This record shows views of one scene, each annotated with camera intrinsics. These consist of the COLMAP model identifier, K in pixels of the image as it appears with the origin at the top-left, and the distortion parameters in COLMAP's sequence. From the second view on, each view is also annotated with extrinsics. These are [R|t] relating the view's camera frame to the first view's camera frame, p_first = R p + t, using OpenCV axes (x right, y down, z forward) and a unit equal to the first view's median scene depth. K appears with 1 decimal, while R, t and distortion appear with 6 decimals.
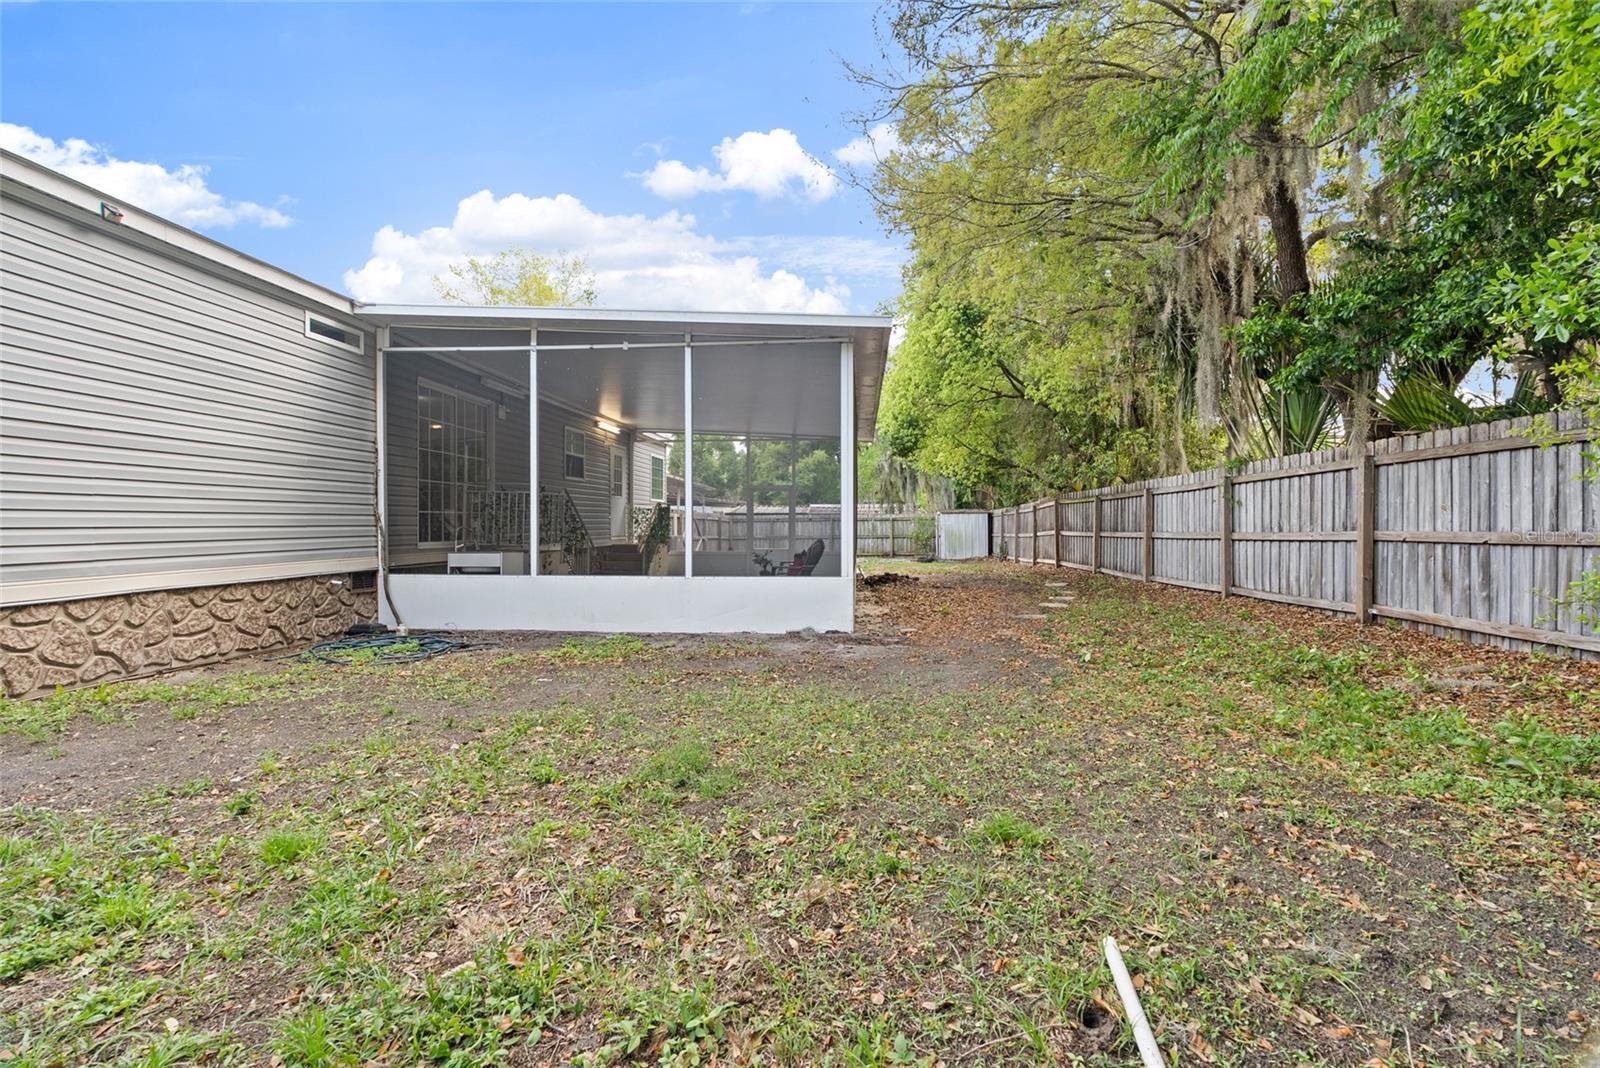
lens RADIAL K [[720.2, 0, 792.6], [0, 720.2, 528.2], [0, 0, 1]] dist [-0.008100, 0.001331]
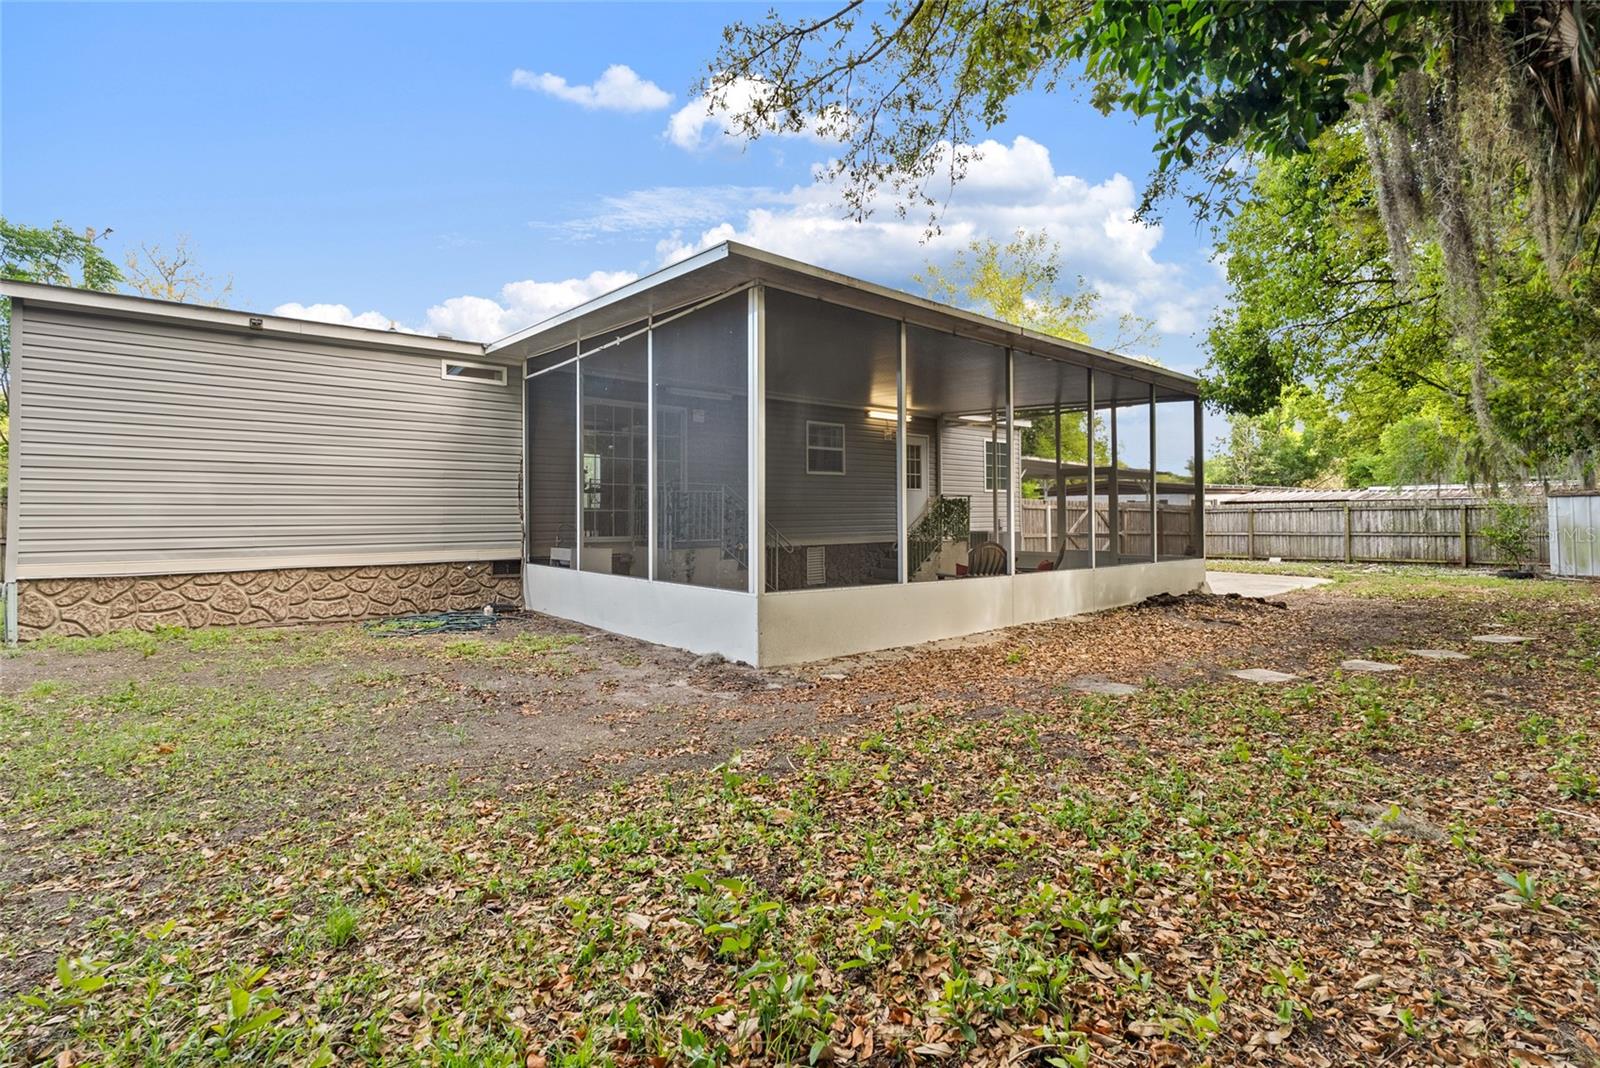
lens RADIAL K [[720.2, 0, 761.8], [0, 720.2, 501.0], [0, 0, 1]] dist [-0.008100, 0.001331]
pose [[0.701209, -0.018508, -0.712716, 0.635450], [0.000449, 0.999674, -0.025518, -0.010170], [0.712956, 0.017573, 0.700989, 0.478082]]
